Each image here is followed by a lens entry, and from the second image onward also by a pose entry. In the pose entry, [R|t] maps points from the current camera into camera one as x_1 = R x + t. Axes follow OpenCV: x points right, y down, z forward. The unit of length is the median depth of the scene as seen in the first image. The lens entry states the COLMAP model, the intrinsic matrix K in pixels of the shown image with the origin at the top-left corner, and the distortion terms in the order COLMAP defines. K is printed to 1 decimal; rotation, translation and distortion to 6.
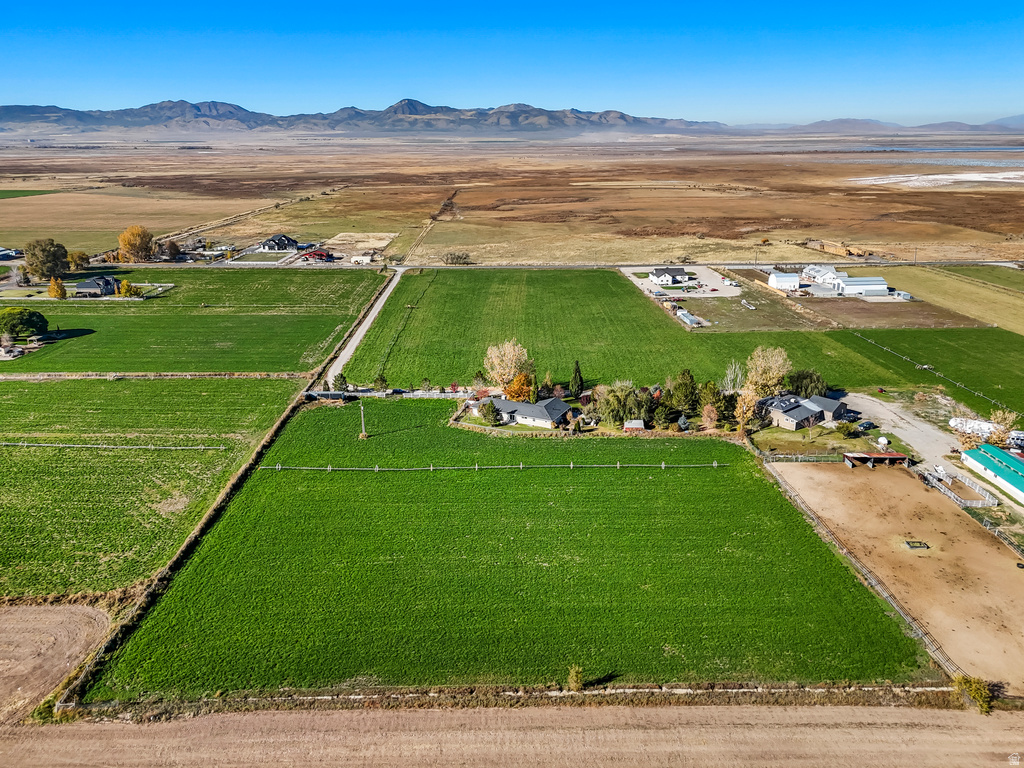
lens RADIAL K [[755.4, 0, 512.0], [0, 755.4, 384.0], [0, 0, 1]] dist [0.064652, -0.060961]
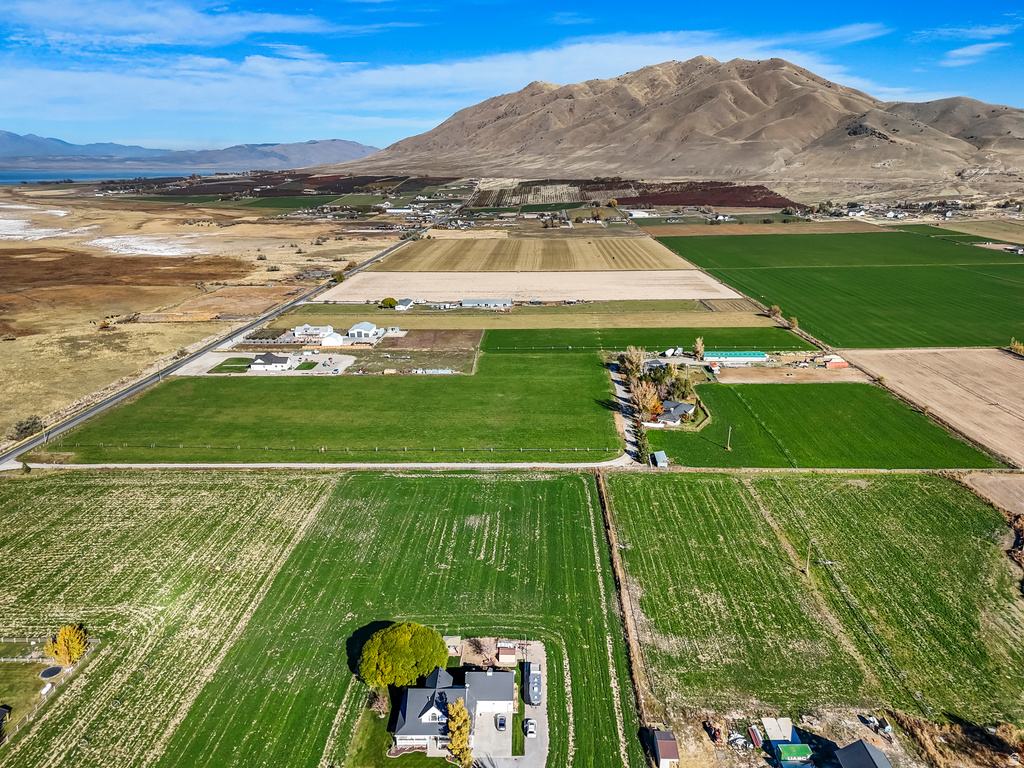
lens RADIAL K [[761.3, 0, 512.0], [0, 761.3, 384.0], [0, 0, 1]] dist [-0.004896, 0.064701]
pose [[0.052253, -0.268286, 0.961921, -1.338363], [0.303604, 0.921911, 0.240635, -0.446402], [-0.951364, 0.279469, 0.129625, 0.941669]]
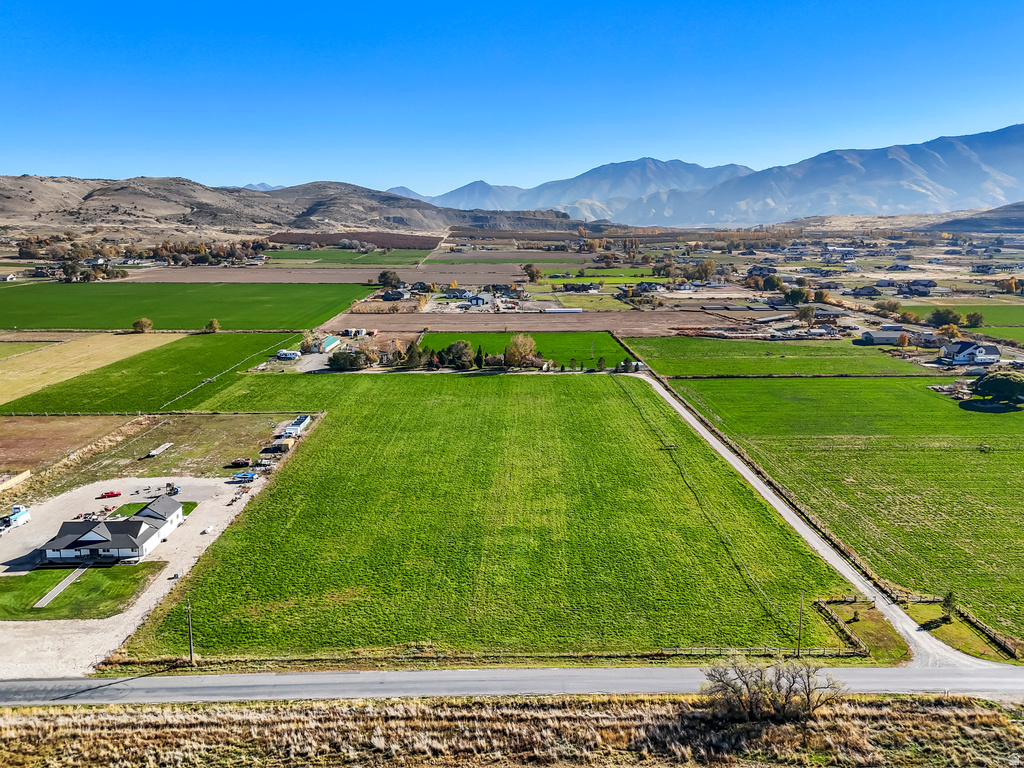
lens RADIAL K [[755.4, 0, 512.0], [0, 755.4, 384.0], [0, 0, 1]] dist [0.064652, -0.060961]
pose [[-0.999973, 0.005815, -0.004564, 0.009006], [0.002909, 0.877151, 0.480205, -0.671488], [0.006796, 0.480179, -0.877144, 2.220426]]
